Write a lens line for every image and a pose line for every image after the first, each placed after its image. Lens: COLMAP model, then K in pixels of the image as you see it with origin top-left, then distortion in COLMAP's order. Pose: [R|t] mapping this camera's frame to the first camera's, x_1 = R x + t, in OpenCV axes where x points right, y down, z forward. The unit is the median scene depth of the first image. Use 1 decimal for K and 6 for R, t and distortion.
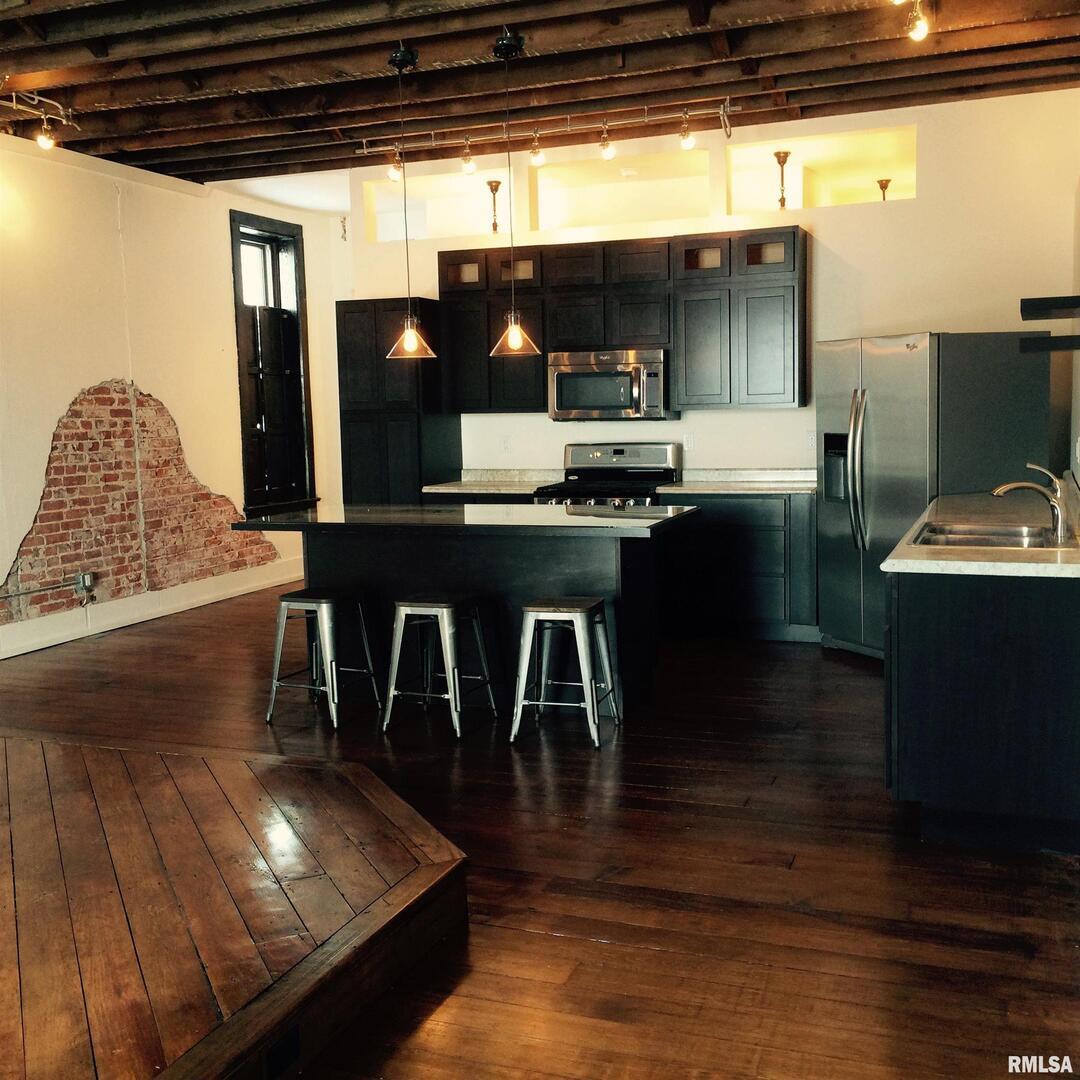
lens RADIAL K [[1216.9, 0, 542.1], [0, 1216.9, 539.5], [0, 0, 1]] dist [0.047649, 0.000000]
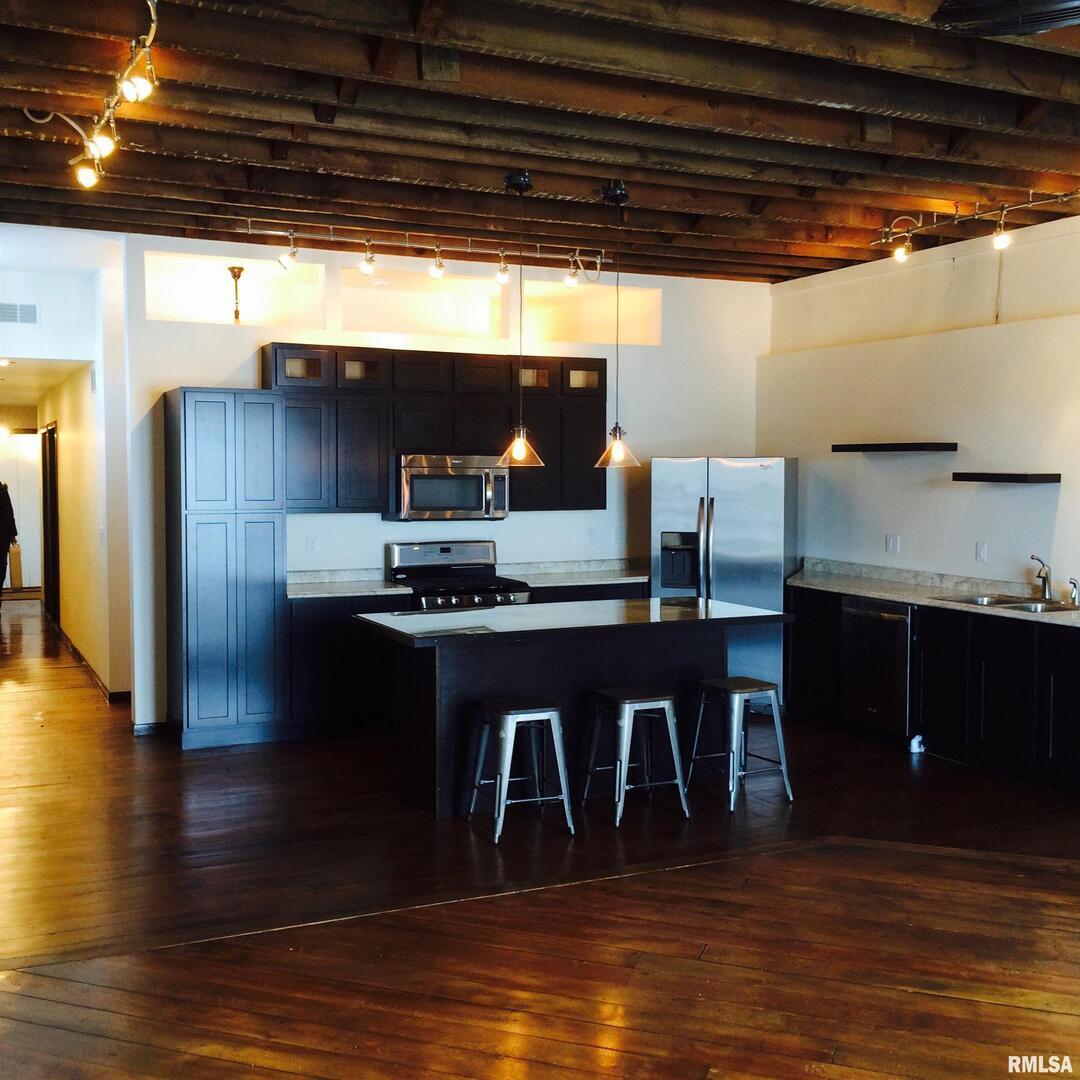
lens RADIAL K [[1216.9, 0, 542.6], [0, 1216.9, 538.5], [0, 0, 1]] dist [0.047649, 0.000000]
pose [[0.691050, -0.016241, 0.722624, -0.662592], [0.064543, 0.997140, -0.039312, -0.036617], [-0.719919, 0.073807, 0.690122, 0.223960]]
